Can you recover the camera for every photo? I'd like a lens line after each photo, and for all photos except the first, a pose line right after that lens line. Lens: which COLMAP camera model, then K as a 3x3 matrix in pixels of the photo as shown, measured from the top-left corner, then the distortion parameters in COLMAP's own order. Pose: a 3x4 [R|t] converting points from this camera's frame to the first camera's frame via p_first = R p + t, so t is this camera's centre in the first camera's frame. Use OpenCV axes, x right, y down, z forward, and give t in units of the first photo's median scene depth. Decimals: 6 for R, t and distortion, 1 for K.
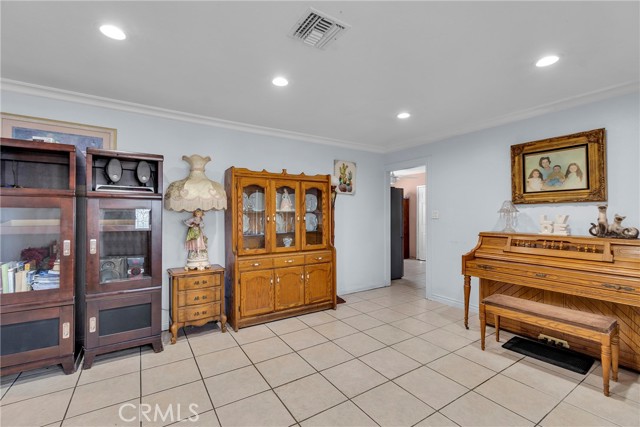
lens RADIAL K [[282.8, 0, 321.0], [0, 282.8, 212.3], [0, 0, 1]] dist [0.000466, -0.000686]
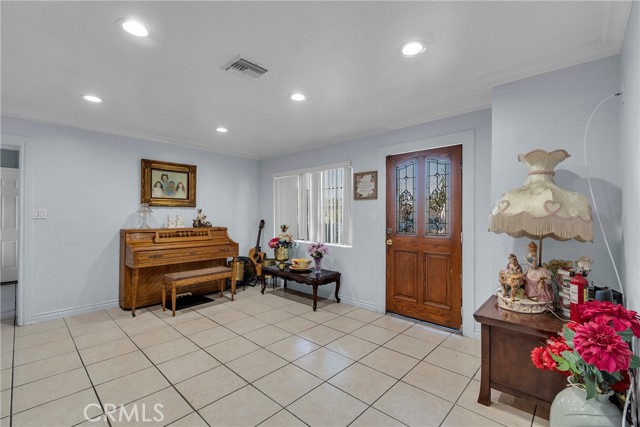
lens RADIAL K [[282.8, 0, 317.5], [0, 282.8, 214.0], [0, 0, 1]] dist [0.000466, -0.000686]
pose [[-0.234482, 0.001143, 0.972120, -0.809069], [-0.013849, 0.999894, -0.004516, 0.001590], [-0.972022, -0.014522, -0.234442, 0.610375]]
